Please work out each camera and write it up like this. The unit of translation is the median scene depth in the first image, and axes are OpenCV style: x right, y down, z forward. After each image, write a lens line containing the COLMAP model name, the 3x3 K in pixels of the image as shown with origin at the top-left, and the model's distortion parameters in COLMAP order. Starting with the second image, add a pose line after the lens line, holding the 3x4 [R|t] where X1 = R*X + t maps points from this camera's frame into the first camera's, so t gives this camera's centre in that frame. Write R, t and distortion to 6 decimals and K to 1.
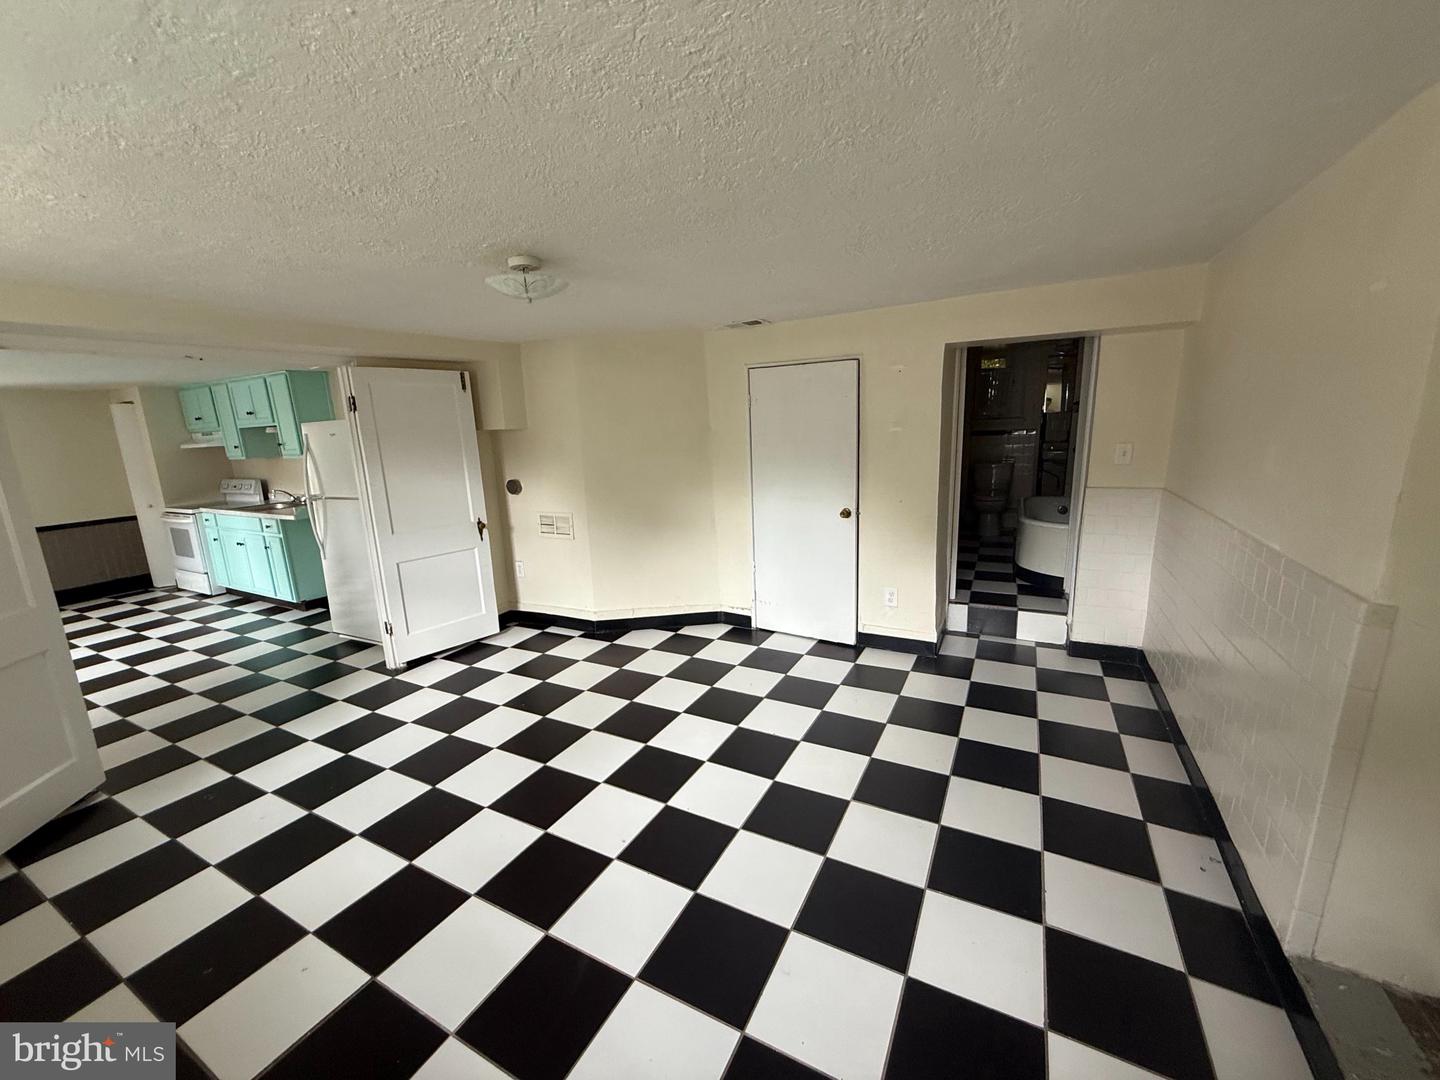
lens RADIAL K [[553.2, 0, 730.3], [0, 553.2, 552.8], [0, 0, 1]] dist [-0.001034, 0.000094]
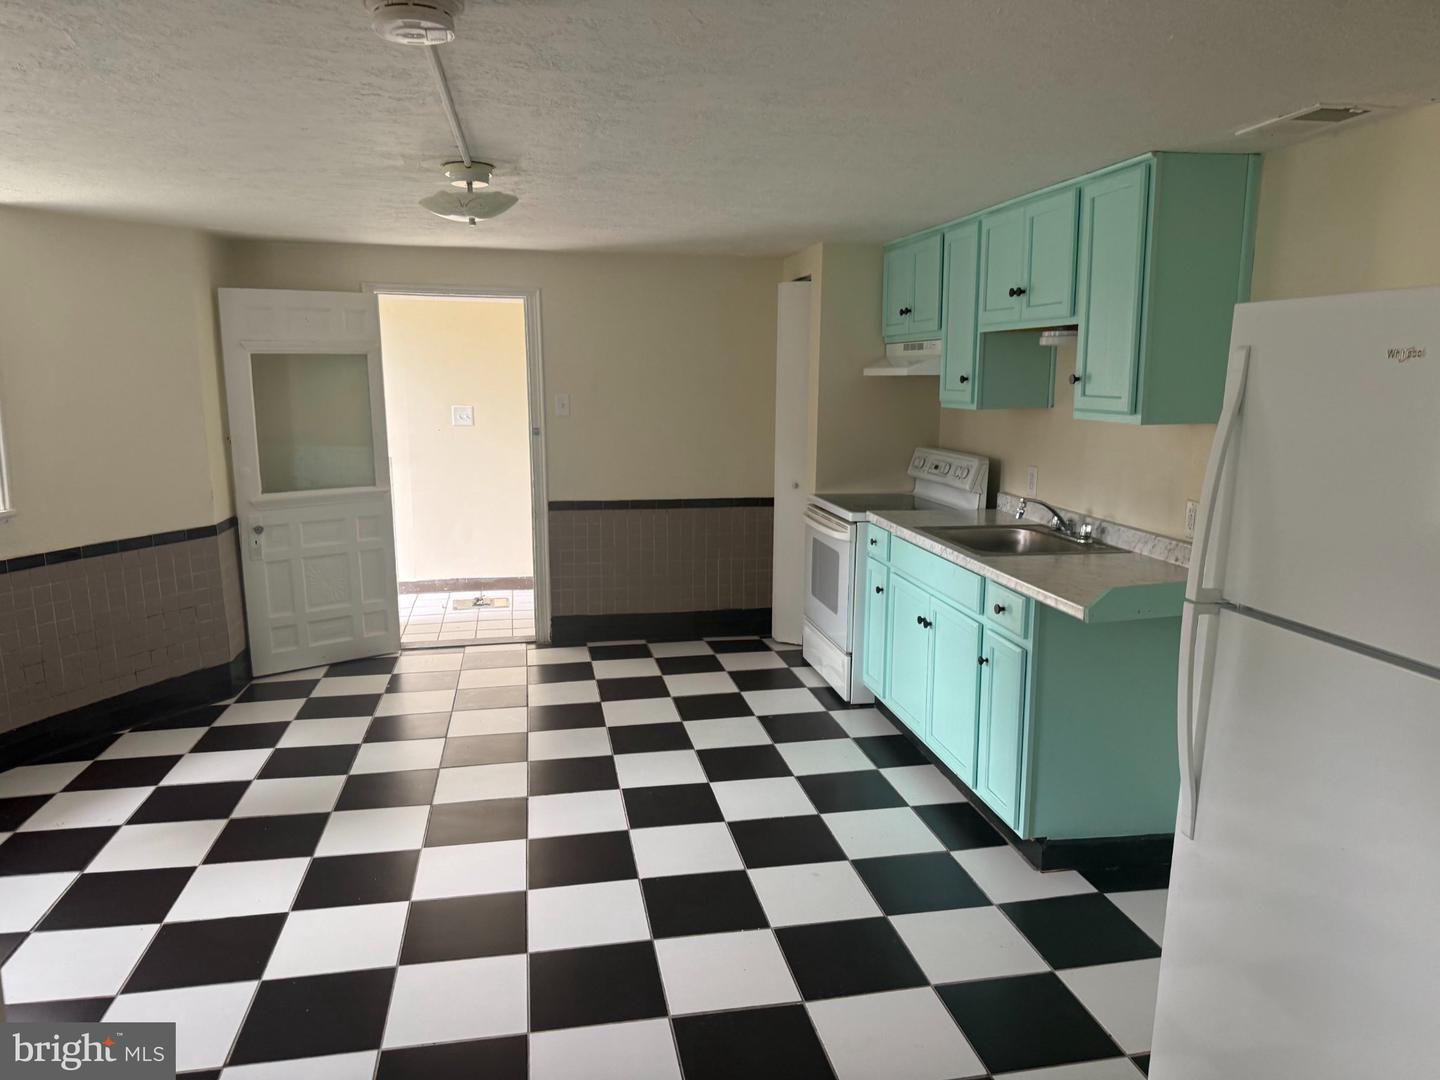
lens RADIAL K [[1004.0, 0, 721.0], [0, 1004.0, 544.9], [0, 0, 1]] dist [0.022222, -0.018963]
pose [[0.618144, 0.171384, -0.767154, -0.411917], [-0.187183, 0.979962, 0.068101, -0.087651], [0.763453, 0.101503, 0.637838, 0.401339]]
